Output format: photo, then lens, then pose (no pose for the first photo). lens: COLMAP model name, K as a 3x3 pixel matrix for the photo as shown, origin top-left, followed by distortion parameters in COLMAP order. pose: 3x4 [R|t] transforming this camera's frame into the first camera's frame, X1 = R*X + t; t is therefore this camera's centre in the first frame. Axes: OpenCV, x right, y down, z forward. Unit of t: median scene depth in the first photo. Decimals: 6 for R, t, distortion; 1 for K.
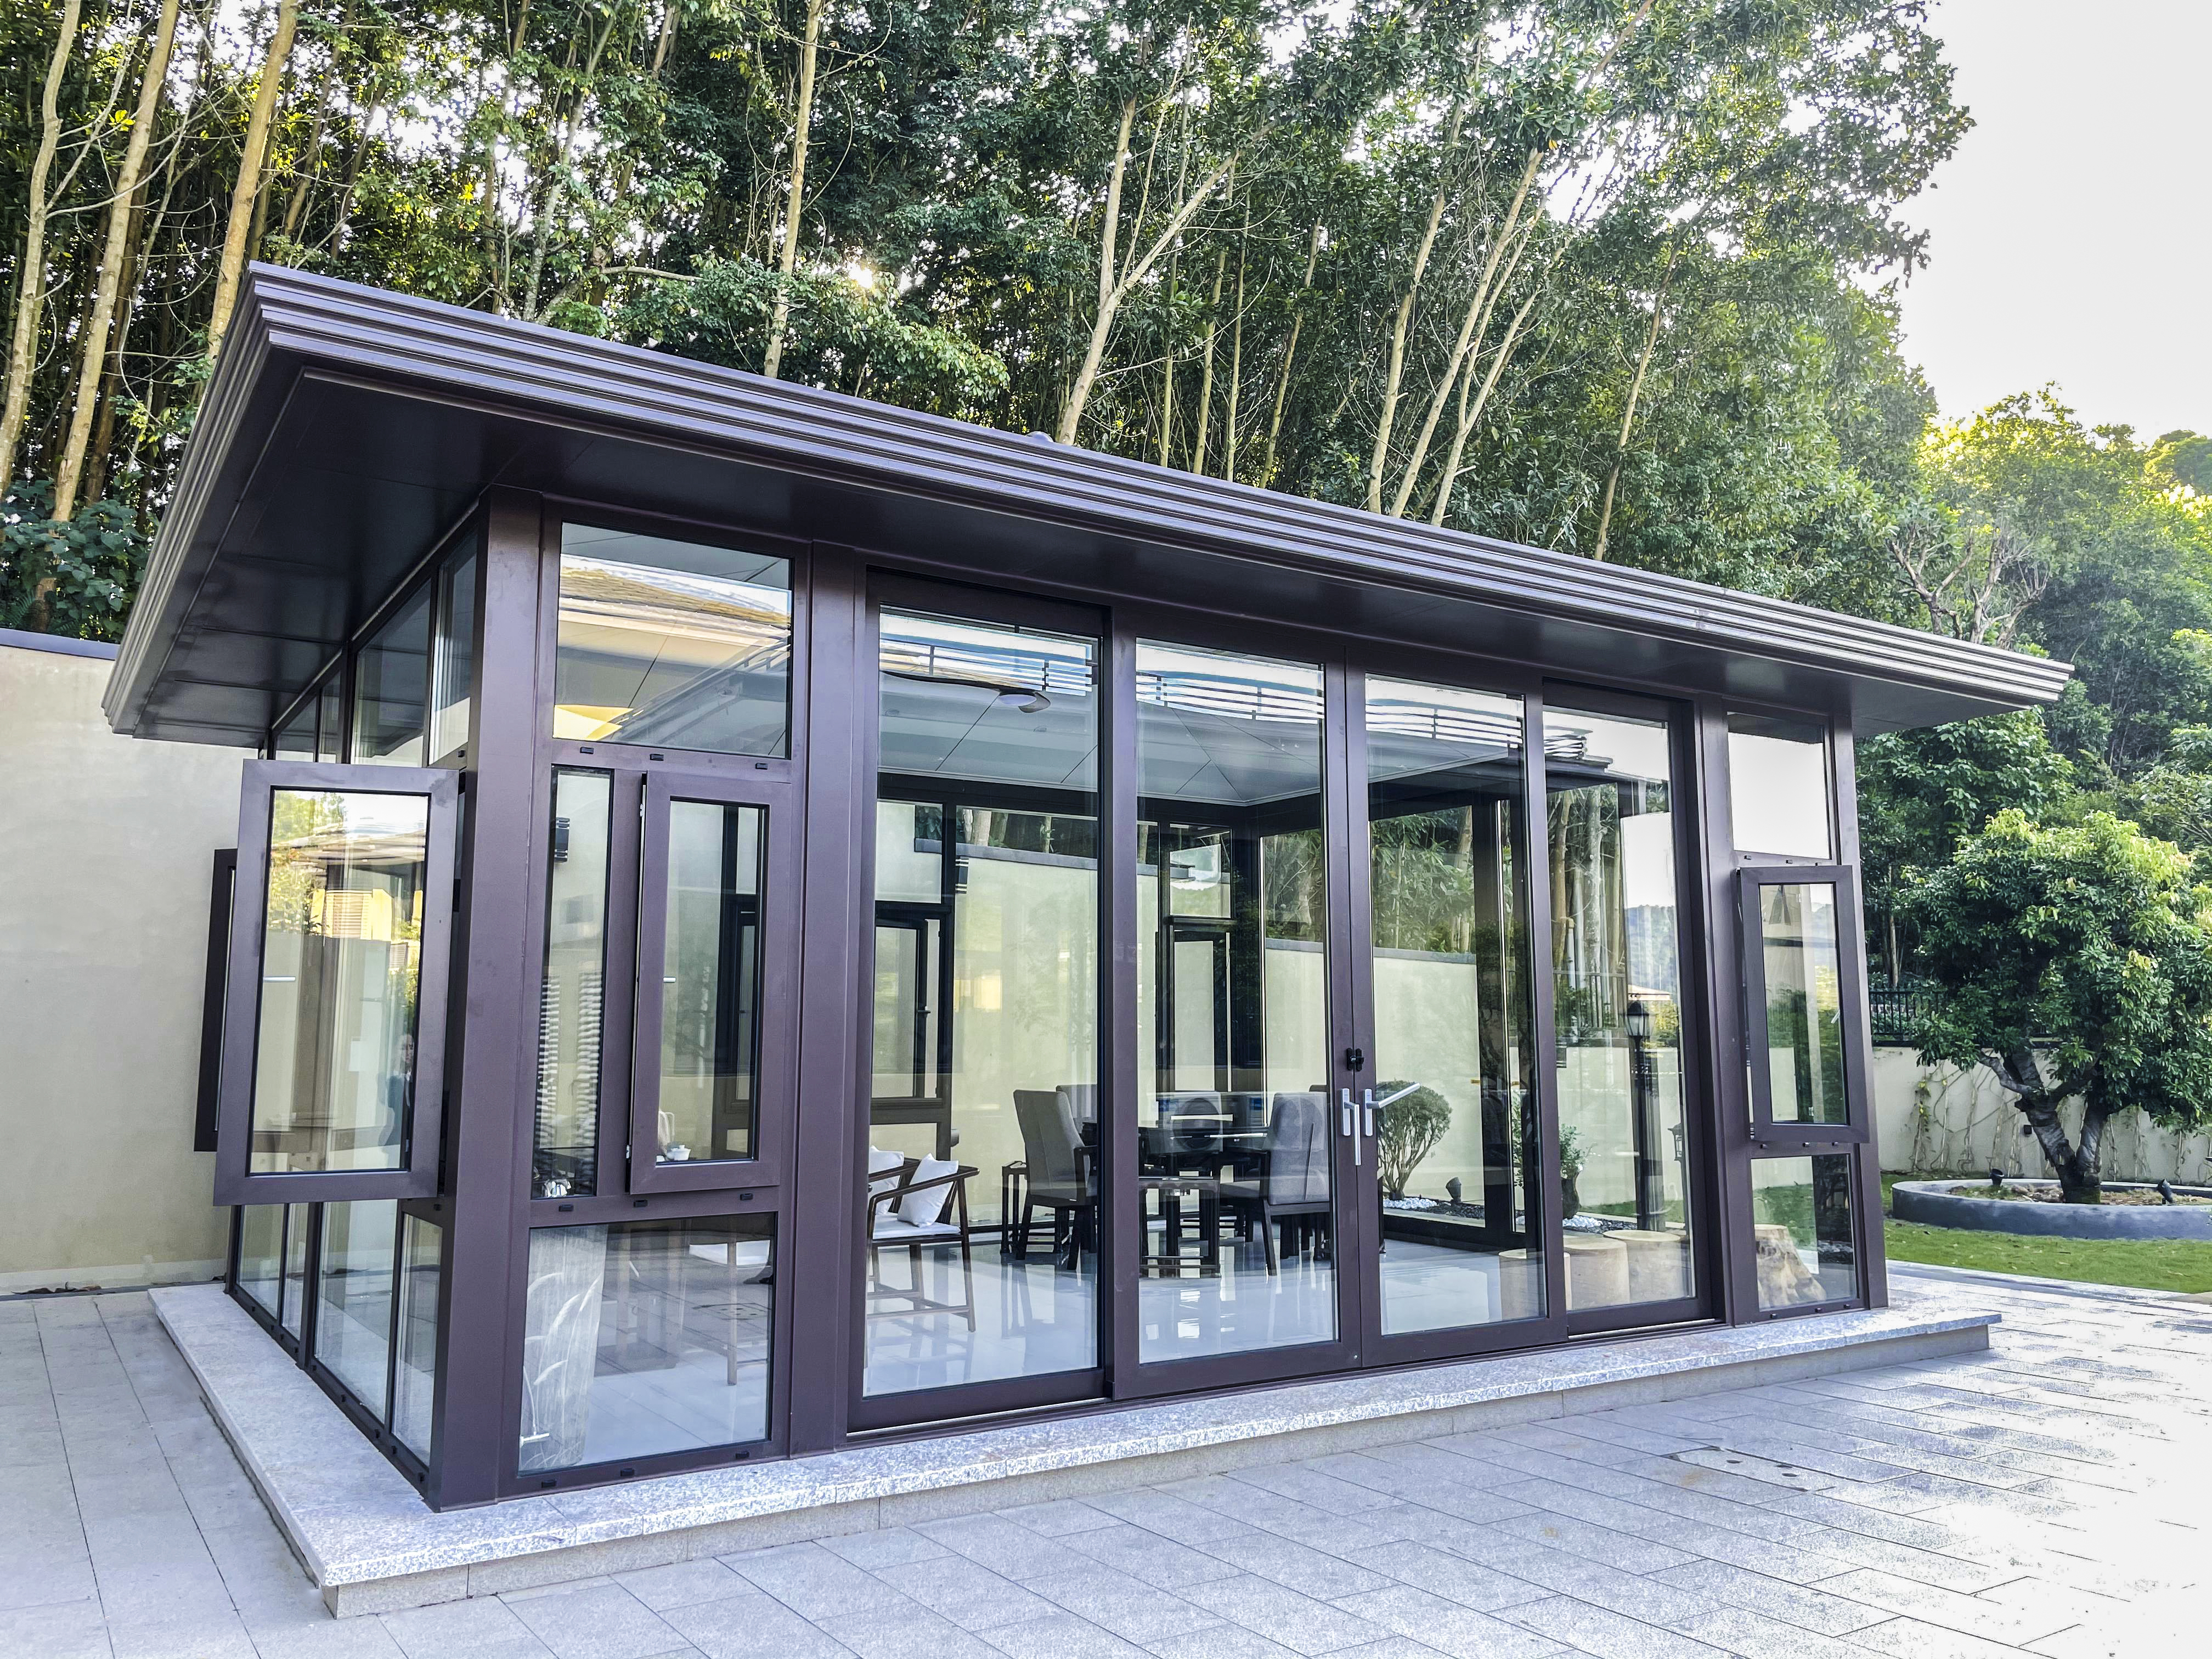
lens RADIAL K [[1681.8, 0, 1096.2], [0, 1681.8, 821.0], [0, 0, 1]] dist [0.047866, 0.003002]
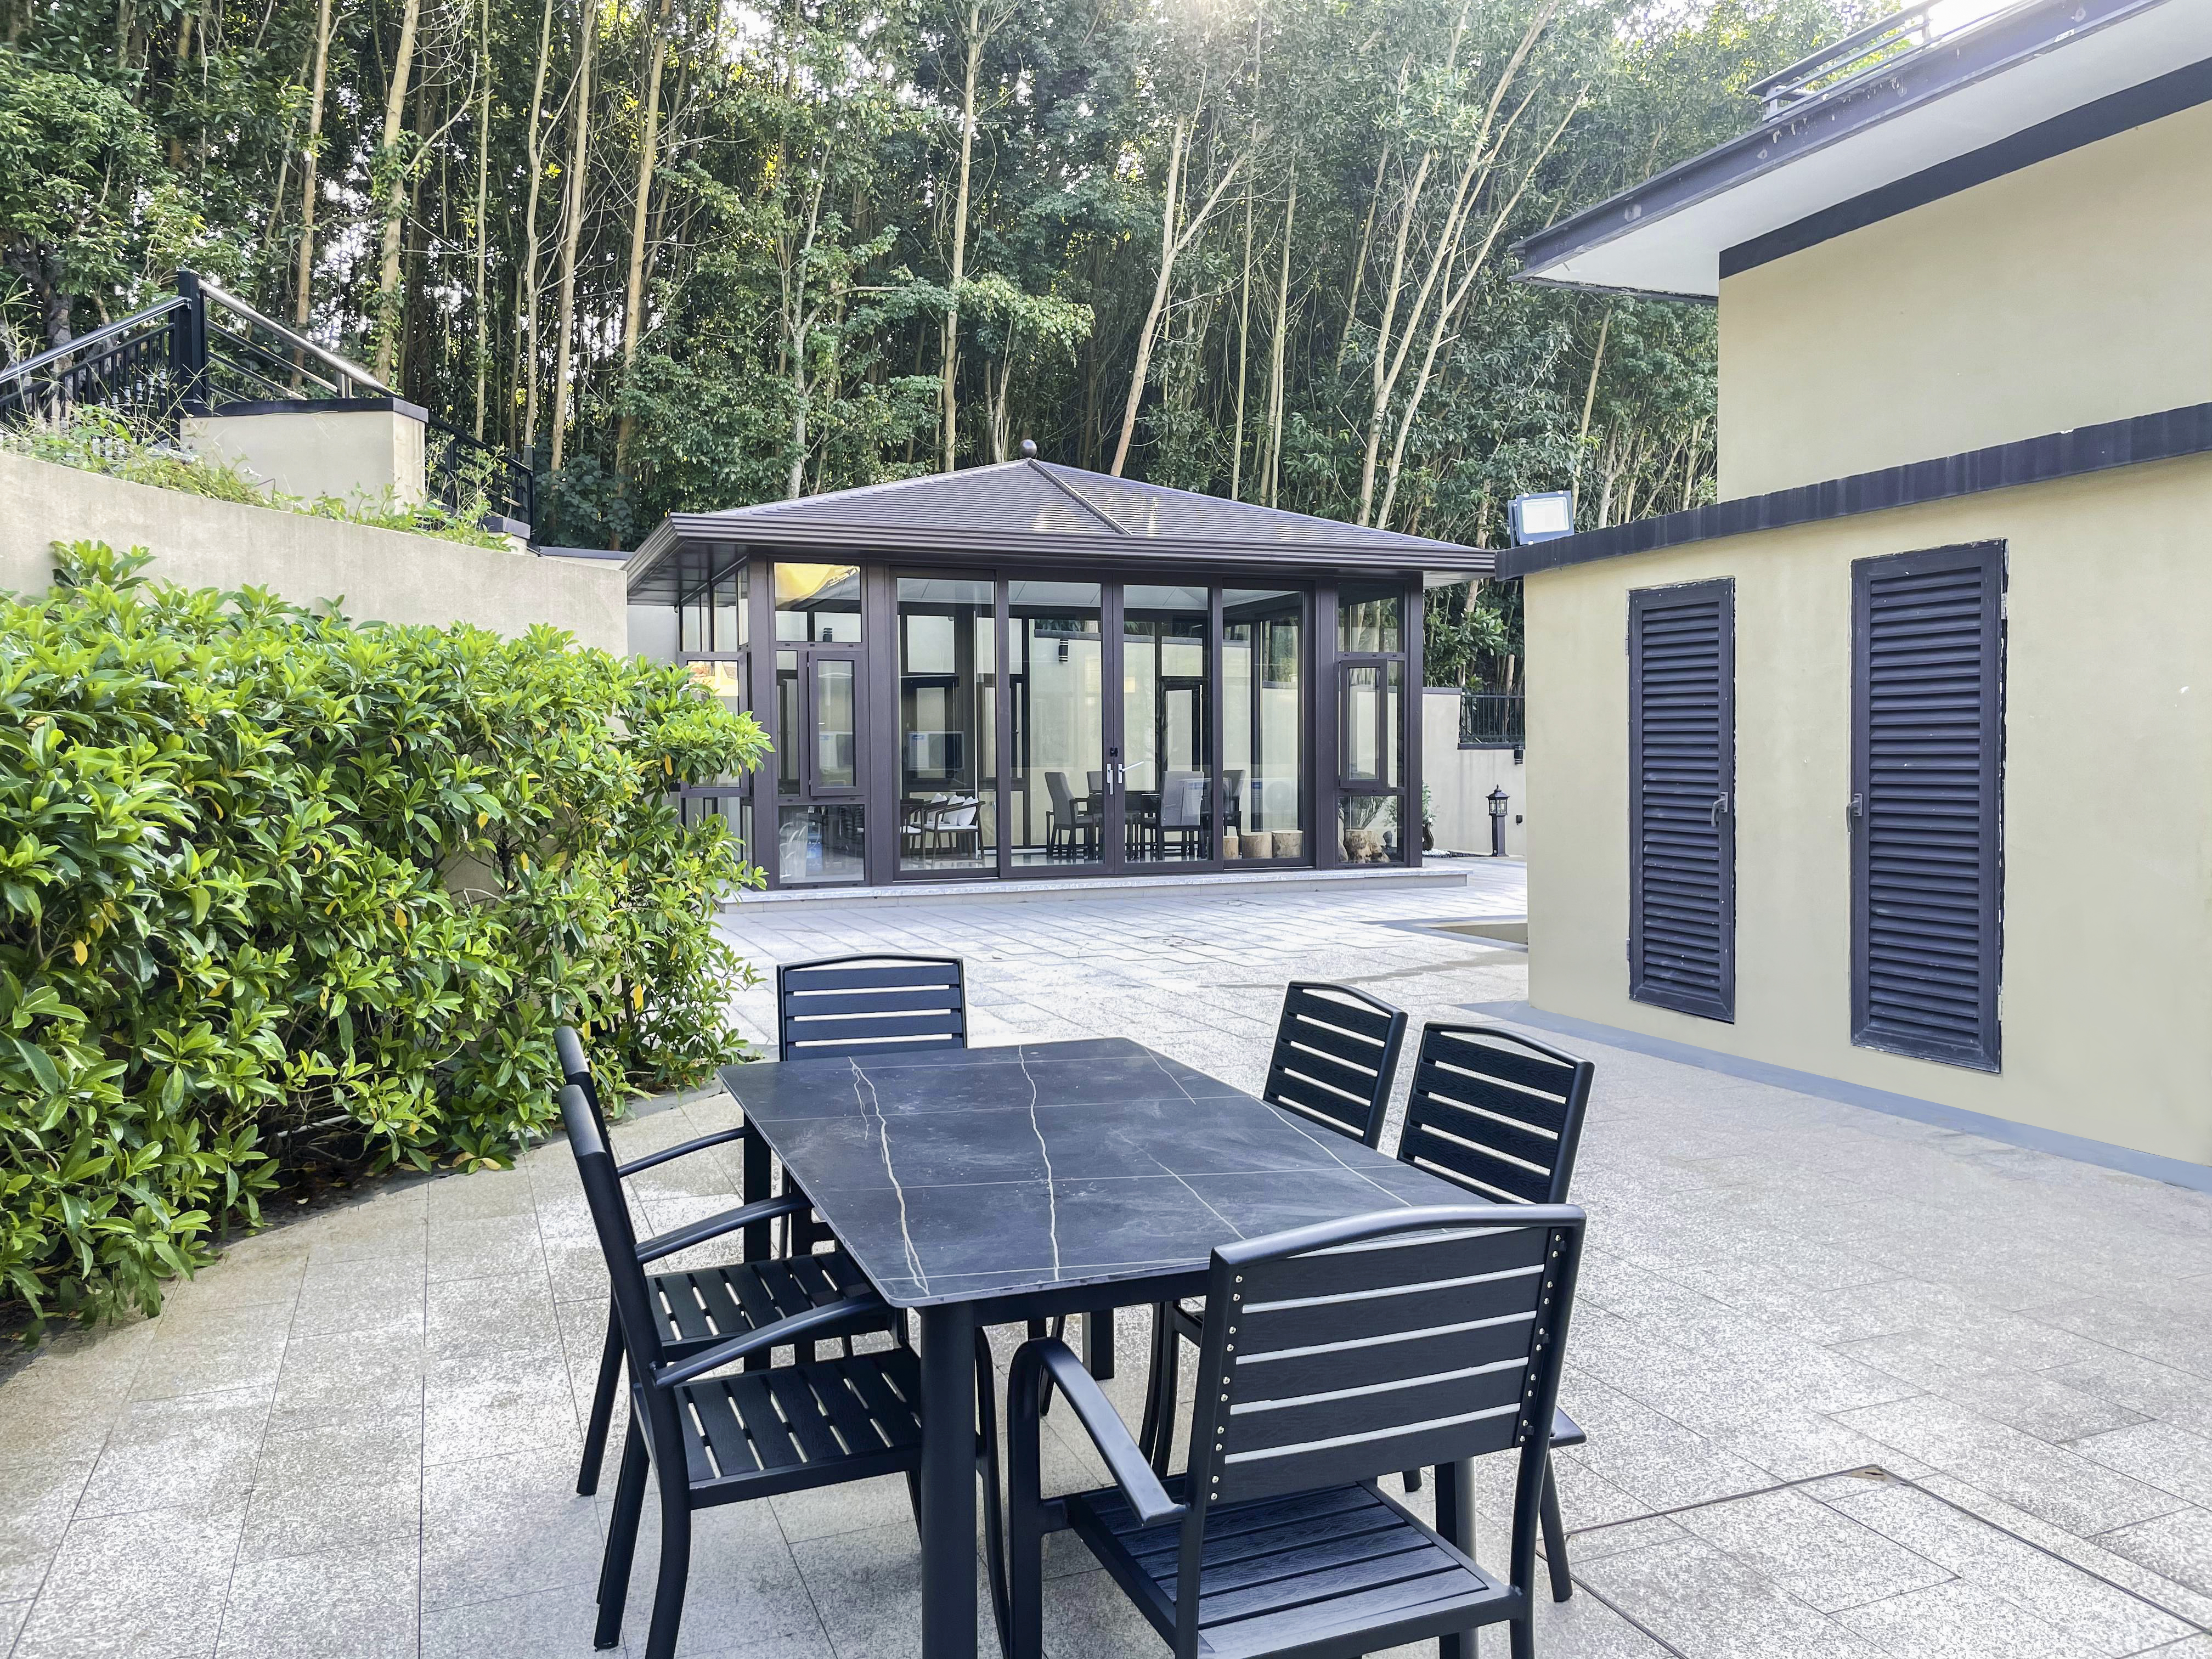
lens RADIAL K [[1681.8, 0, 1114.1], [0, 1681.8, 823.5], [0, 0, 1]] dist [0.047866, 0.003002]
pose [[0.979964, -0.007191, -0.199043, 0.335757], [0.039848, 0.986222, 0.160556, -0.074222], [0.195146, -0.165271, 0.966749, -0.708270]]
